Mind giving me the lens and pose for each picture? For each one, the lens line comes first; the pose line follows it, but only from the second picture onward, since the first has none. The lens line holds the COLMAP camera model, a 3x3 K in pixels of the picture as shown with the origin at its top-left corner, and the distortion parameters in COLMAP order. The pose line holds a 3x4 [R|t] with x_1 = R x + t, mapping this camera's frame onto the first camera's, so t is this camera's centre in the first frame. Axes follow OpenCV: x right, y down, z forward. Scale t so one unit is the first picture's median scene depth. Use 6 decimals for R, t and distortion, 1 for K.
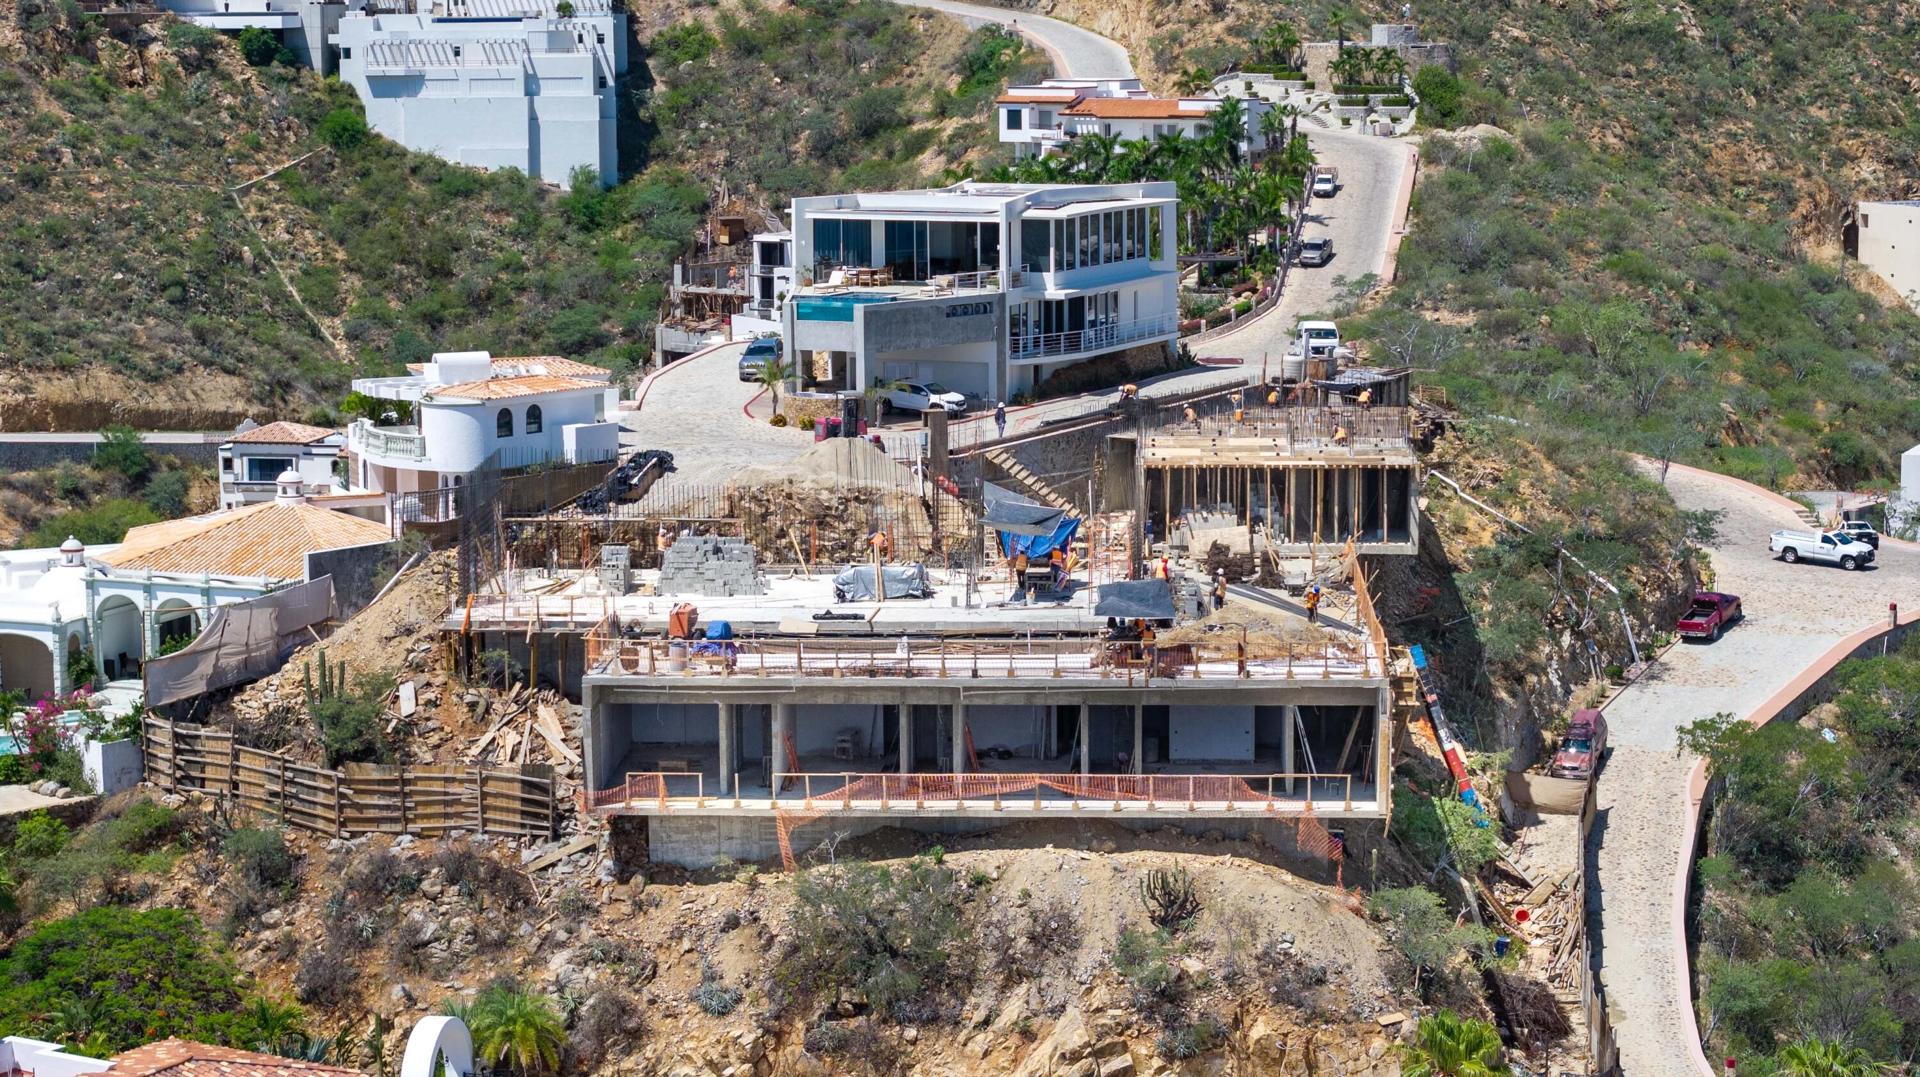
lens RADIAL K [[3839.2, 0, 956.5], [0, 3839.2, 544.2], [0, 0, 1]] dist [-0.158470, 0.000000]
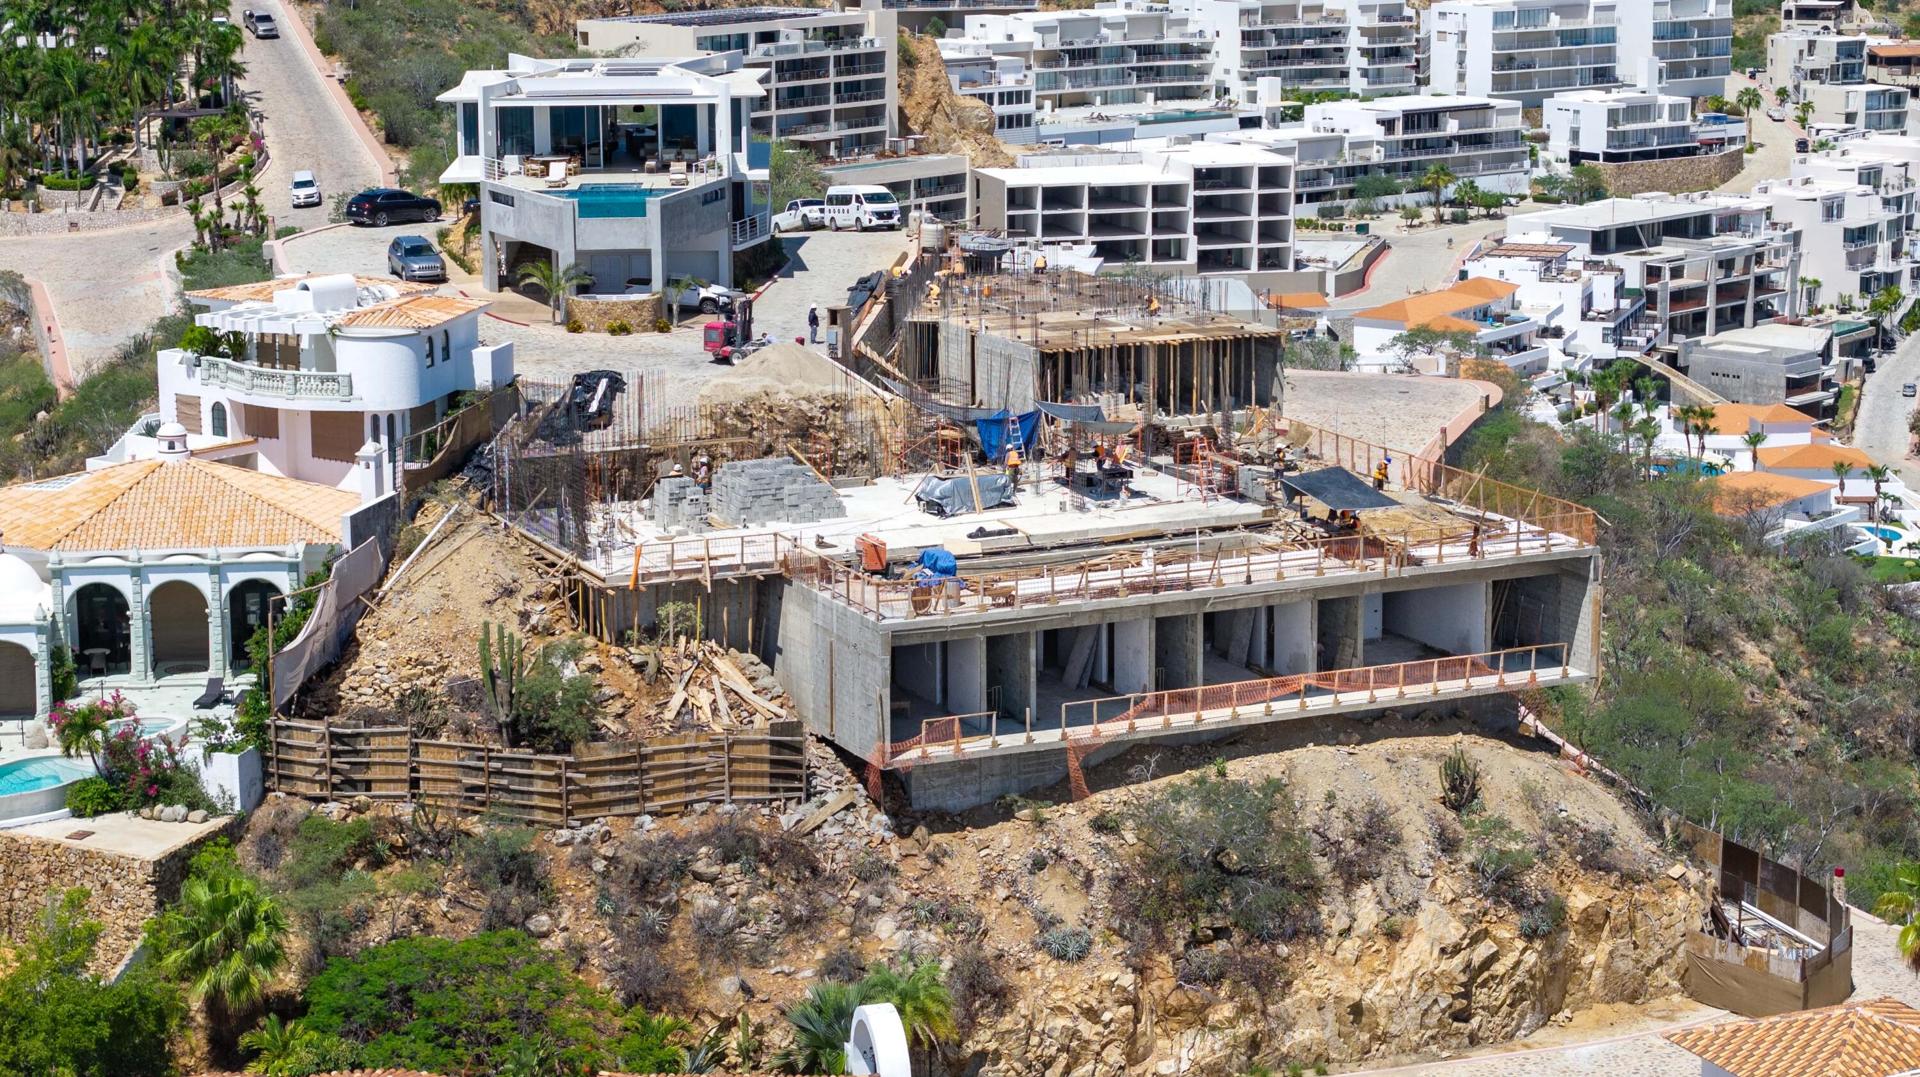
lens RADIAL K [[3839.2, 0, 958.3], [0, 3839.2, 532.2], [0, 0, 1]] dist [-0.158470, 0.000000]
pose [[0.885864, -0.090055, 0.455120, -0.458381], [0.067849, 0.995580, 0.064931, -0.042714], [-0.458956, -0.026640, 0.888059, 0.146004]]
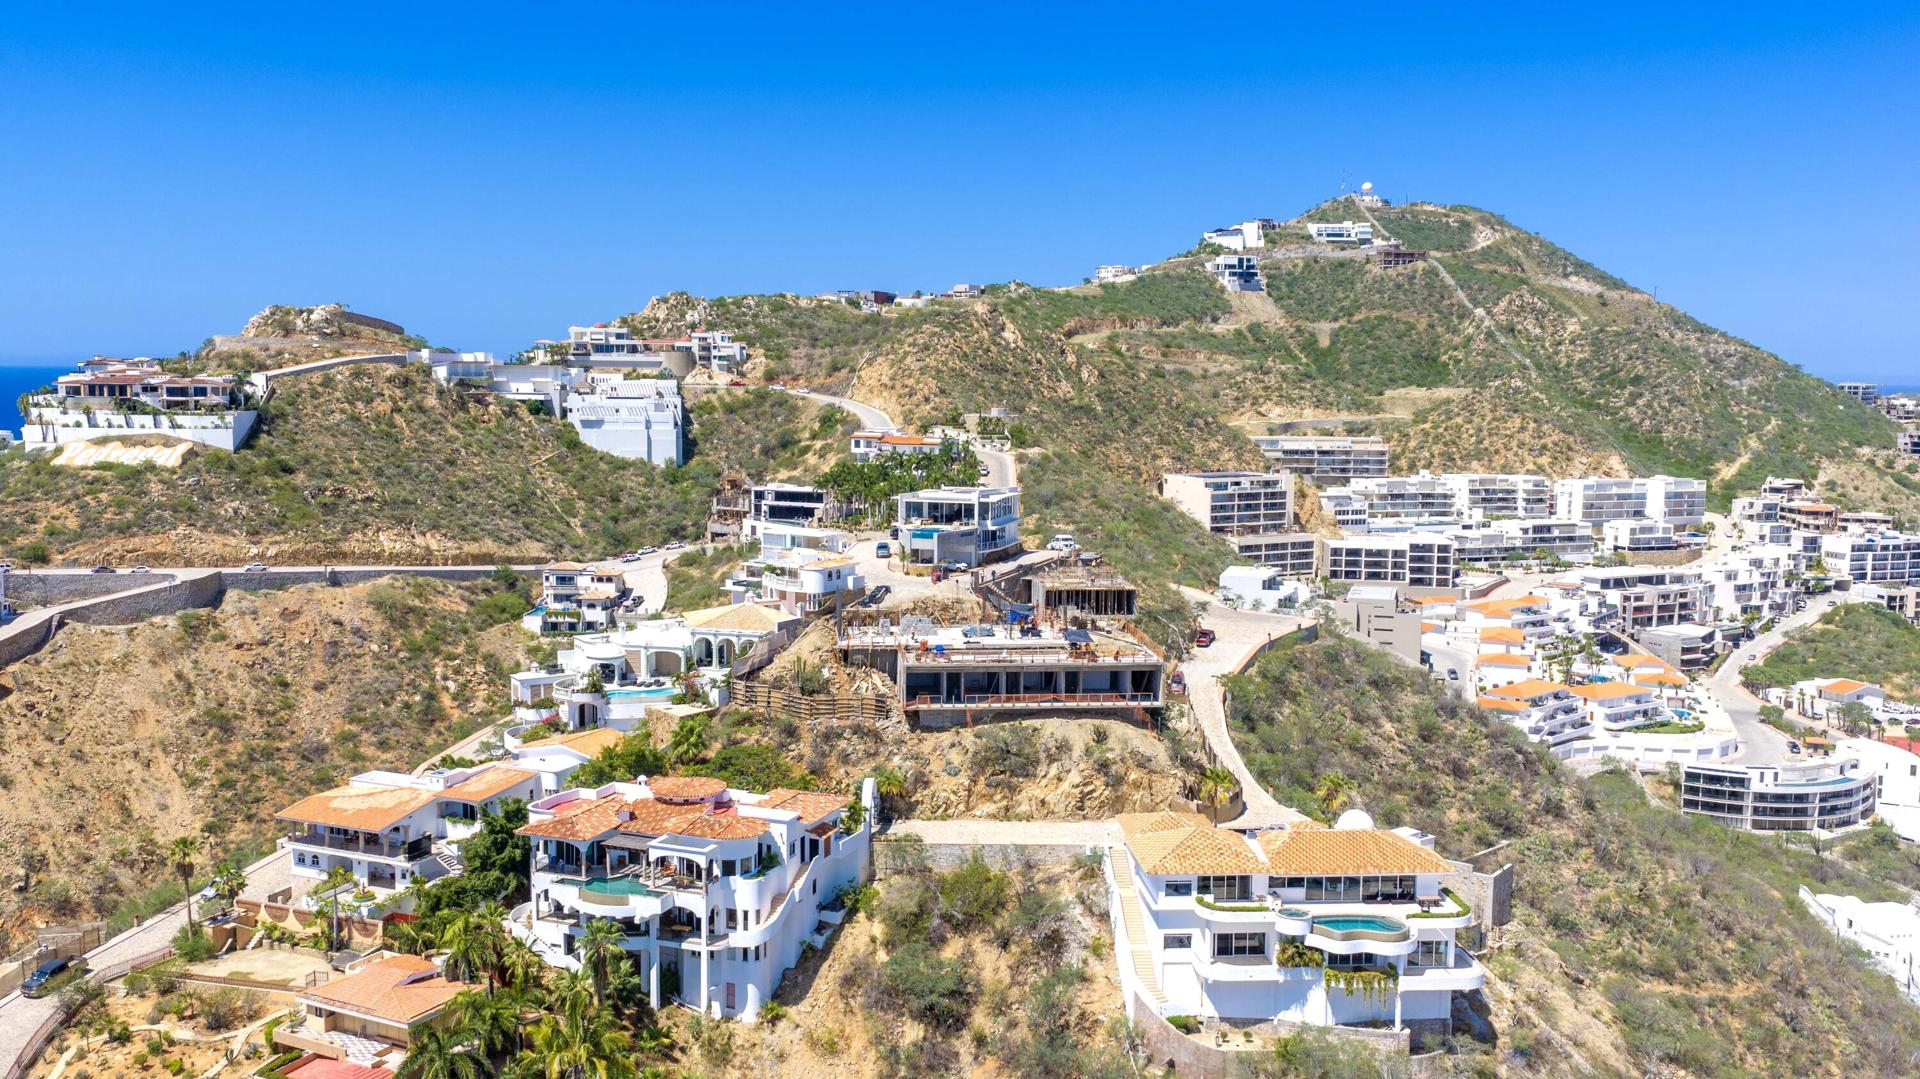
lens RADIAL K [[1626.6, 0, 962.4], [0, 1626.6, 547.8], [0, 0, 1]] dist [0.009273, 0.001797]
pose [[0.987817, -0.000449, 0.155618, -0.227292], [0.005491, 0.999474, -0.031966, -0.014151], [-0.155522, 0.032431, 0.987300, -0.245891]]
